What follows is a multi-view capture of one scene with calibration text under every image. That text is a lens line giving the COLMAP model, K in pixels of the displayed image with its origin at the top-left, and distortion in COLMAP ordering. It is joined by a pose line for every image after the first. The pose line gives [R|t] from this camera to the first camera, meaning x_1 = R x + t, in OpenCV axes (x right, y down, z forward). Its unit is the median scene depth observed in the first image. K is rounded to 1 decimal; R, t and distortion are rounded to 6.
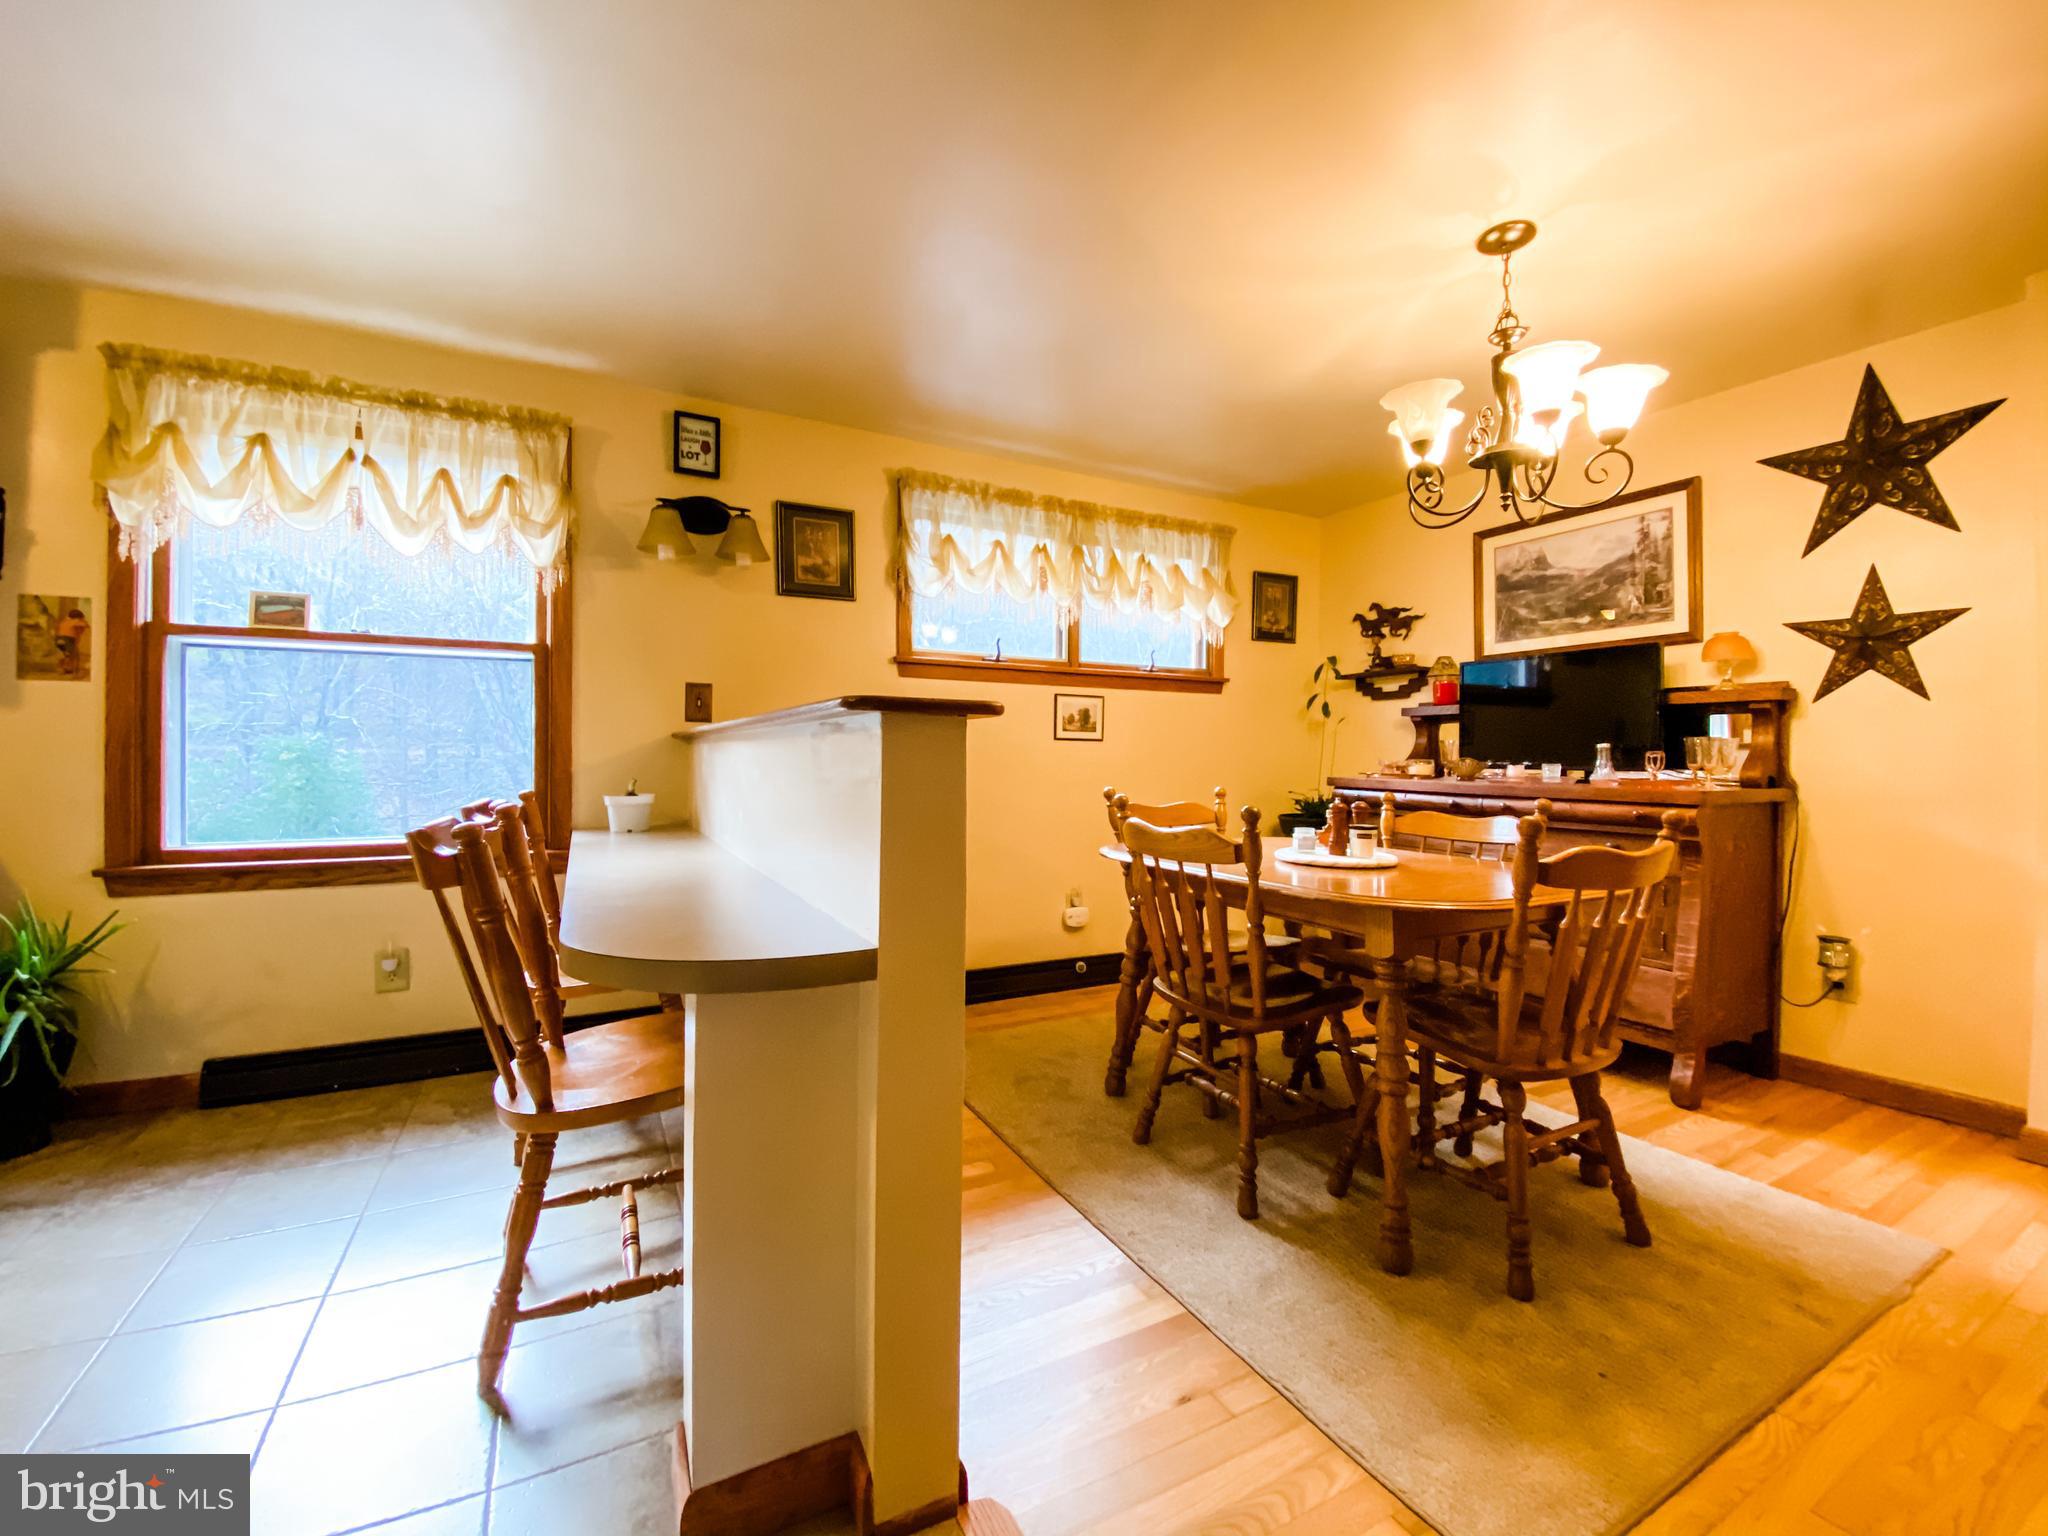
lens RADIAL K [[838.8, 0, 1021.4], [0, 838.8, 752.4], [0, 0, 1]] dist [-0.028221, -0.000736]
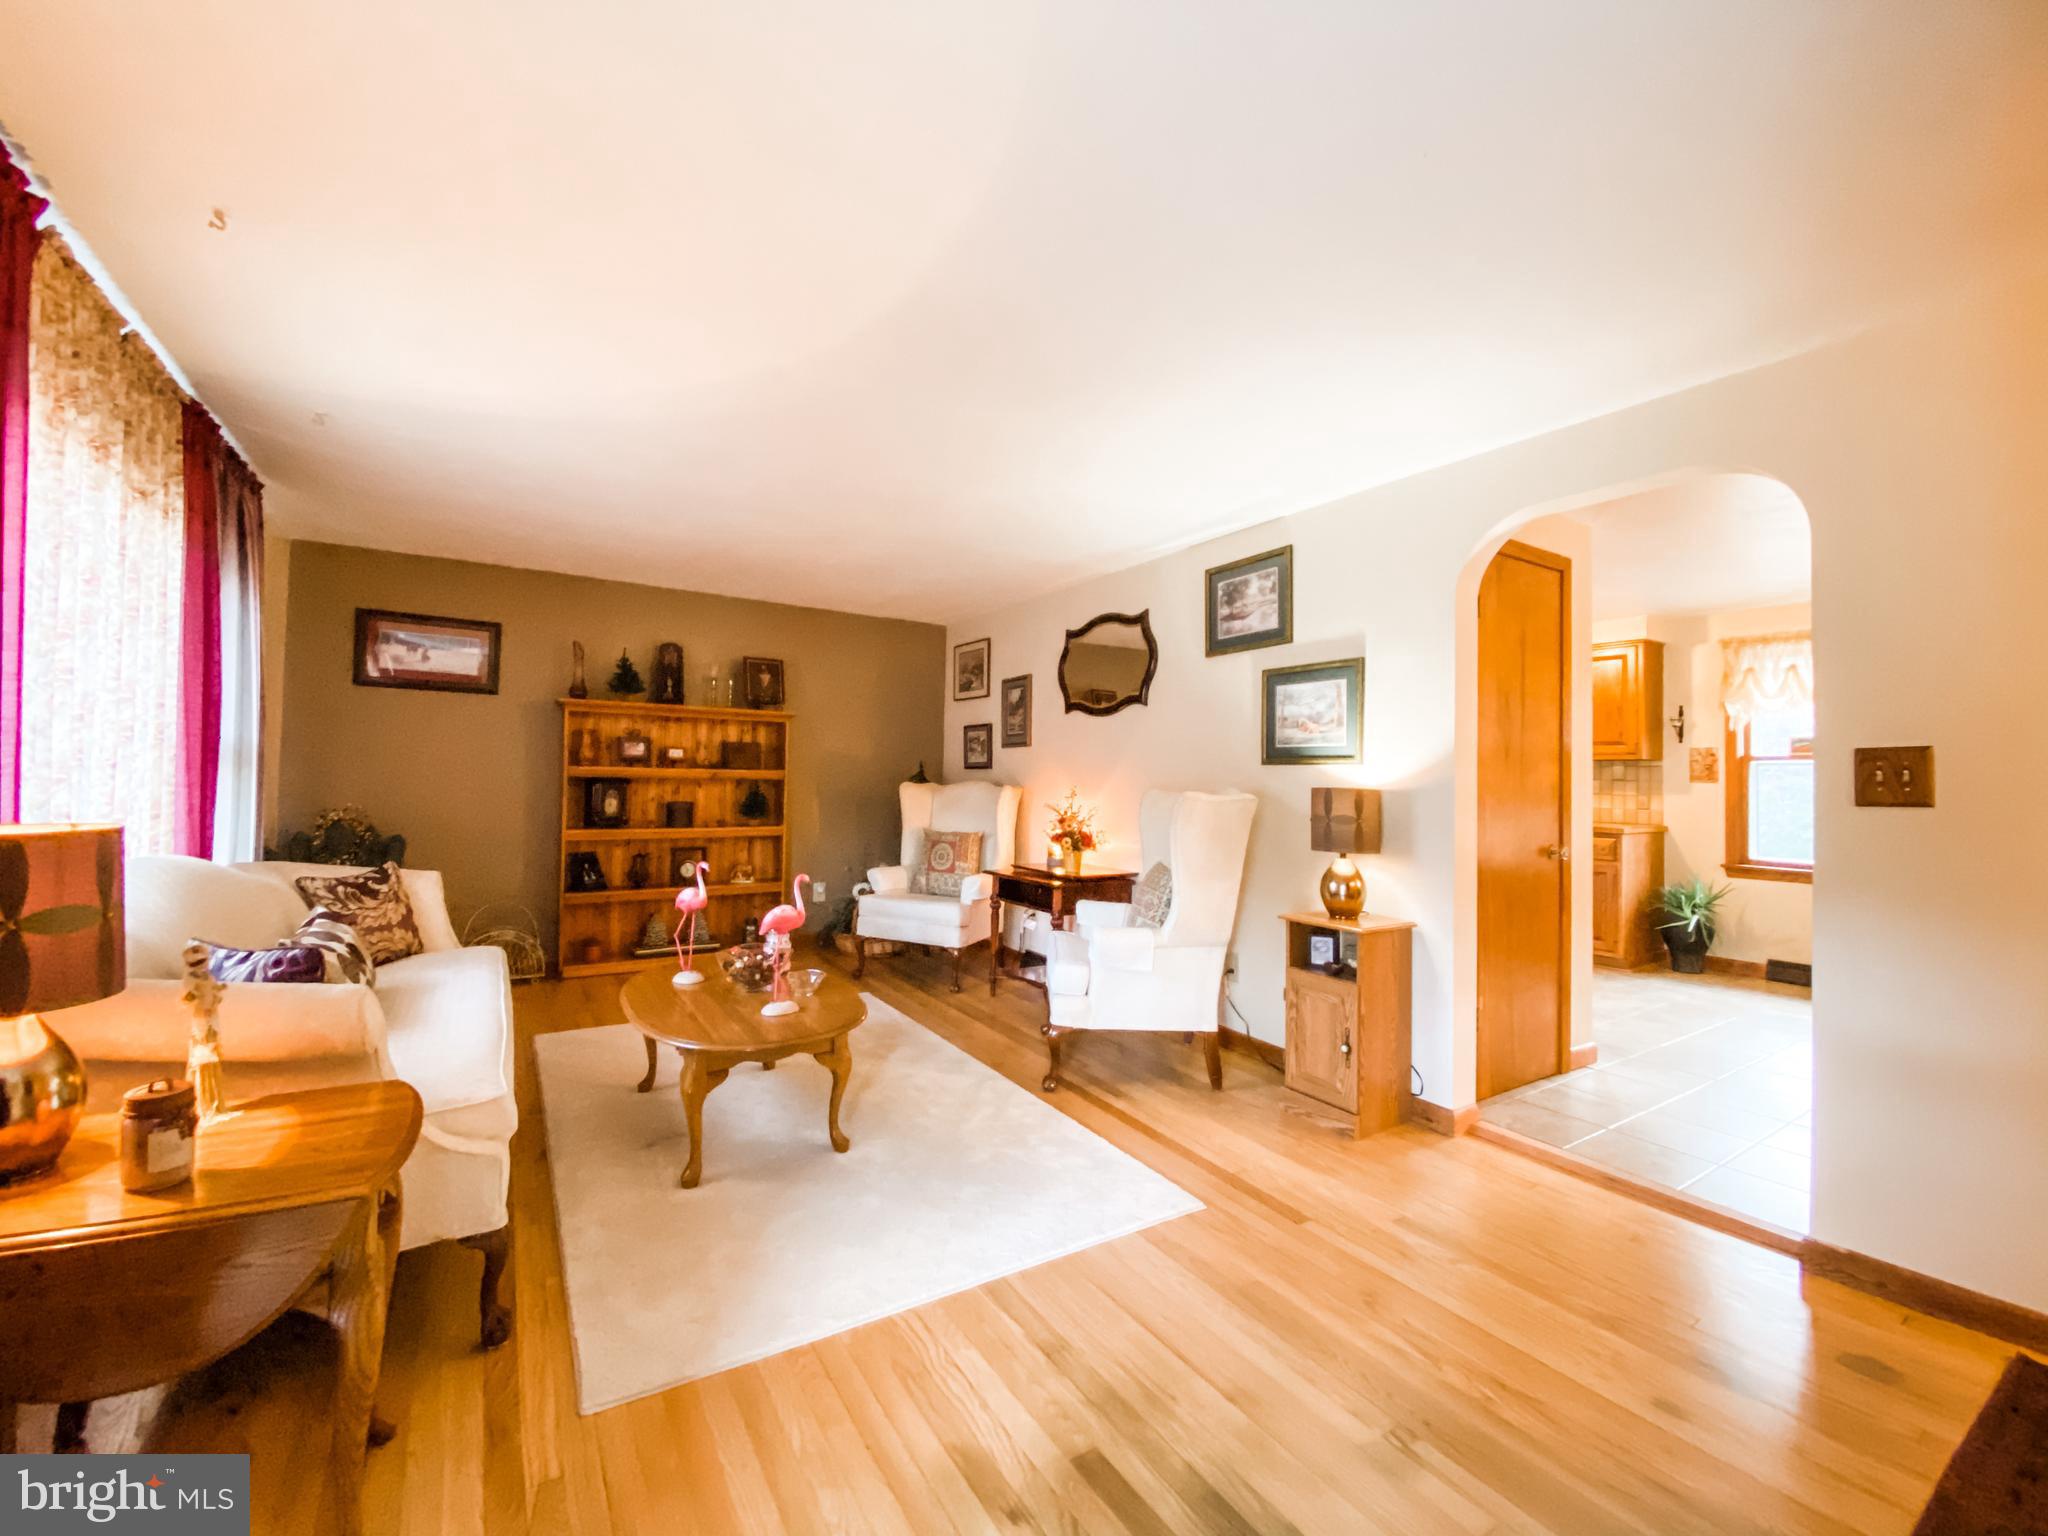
lens RADIAL K [[840.4, 0, 1020.4], [0, 840.4, 762.8], [0, 0, 1]] dist [-0.001565, -0.002746]
pose [[0.071083, -0.018169, -0.997305, 1.111955], [-0.008713, 0.999785, -0.018835, -0.083833], [0.997432, 0.010028, 0.070910, -1.178325]]
